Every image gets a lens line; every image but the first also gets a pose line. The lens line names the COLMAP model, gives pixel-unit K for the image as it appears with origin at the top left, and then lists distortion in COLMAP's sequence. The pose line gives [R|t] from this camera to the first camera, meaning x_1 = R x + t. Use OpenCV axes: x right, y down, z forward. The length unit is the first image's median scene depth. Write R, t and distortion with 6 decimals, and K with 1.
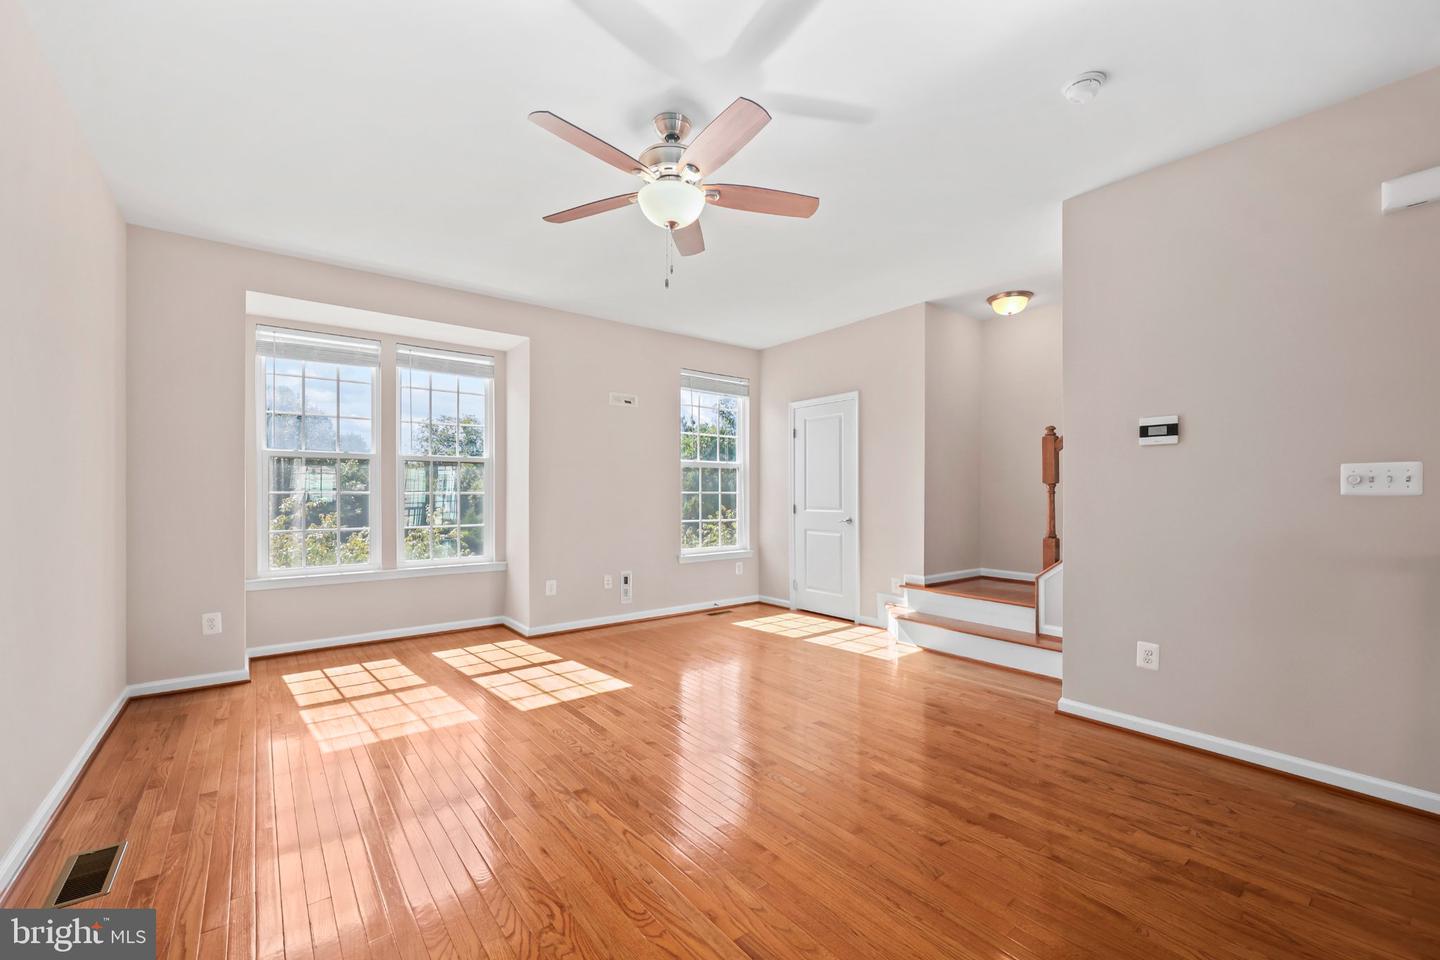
lens RADIAL K [[586.9, 0, 720.6], [0, 586.9, 490.9], [0, 0, 1]] dist [0.000705, 0.000102]
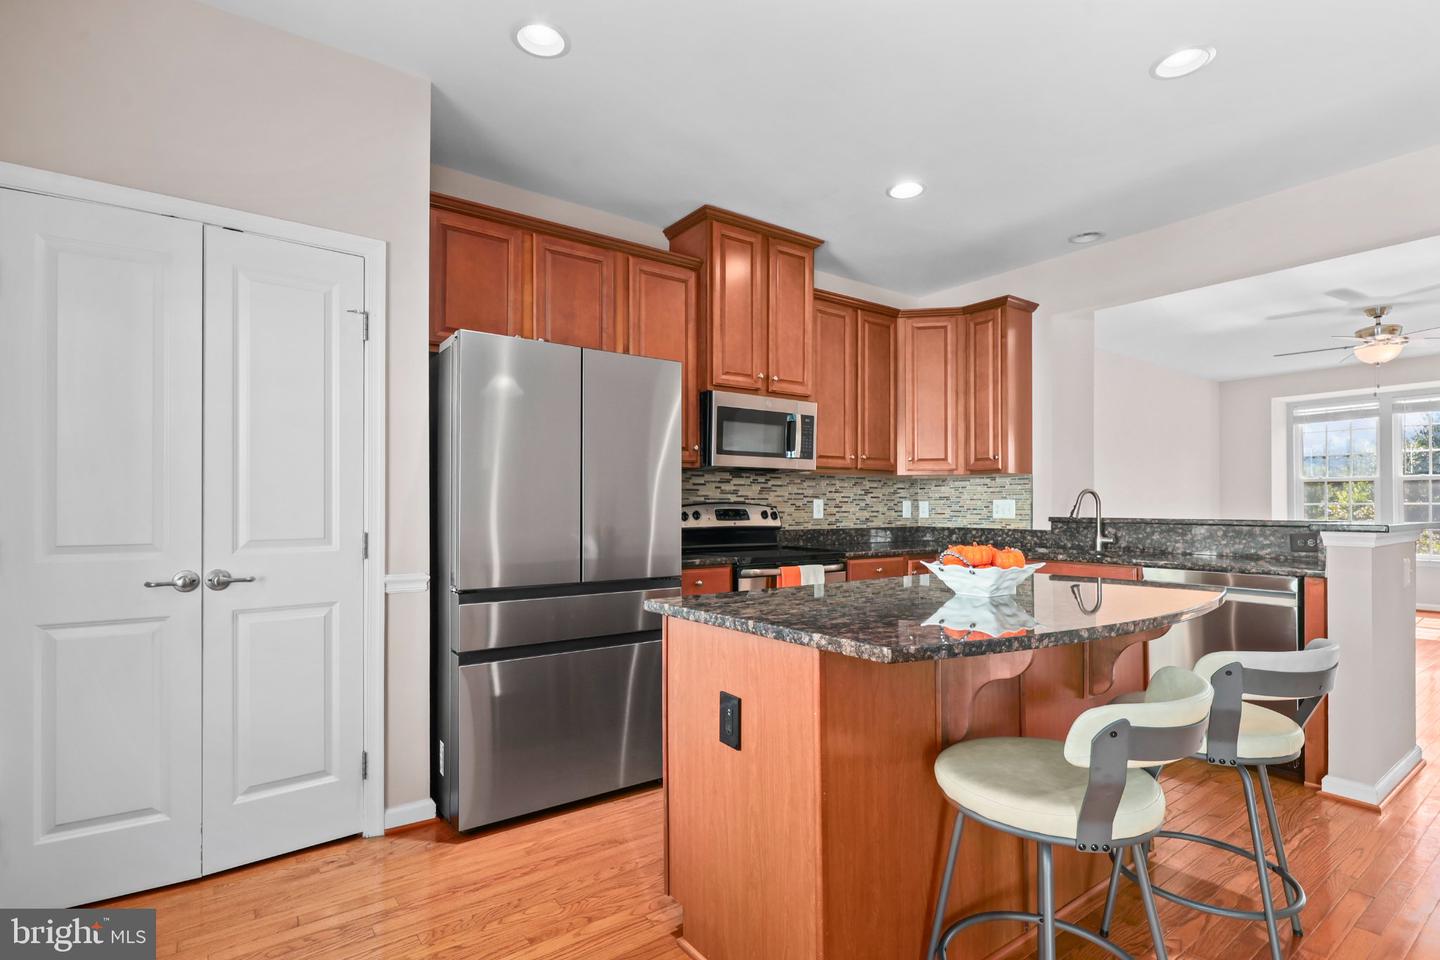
lens RADIAL K [[692.3, 0, 720.9], [0, 692.3, 504.1], [0, 0, 1]] dist [0.001301, 0.000152]
pose [[-0.046810, -0.001274, -0.998903, 1.454449], [0.005807, 0.999982, -0.001548, -0.002892], [0.998887, -0.005873, -0.046802, -0.653969]]
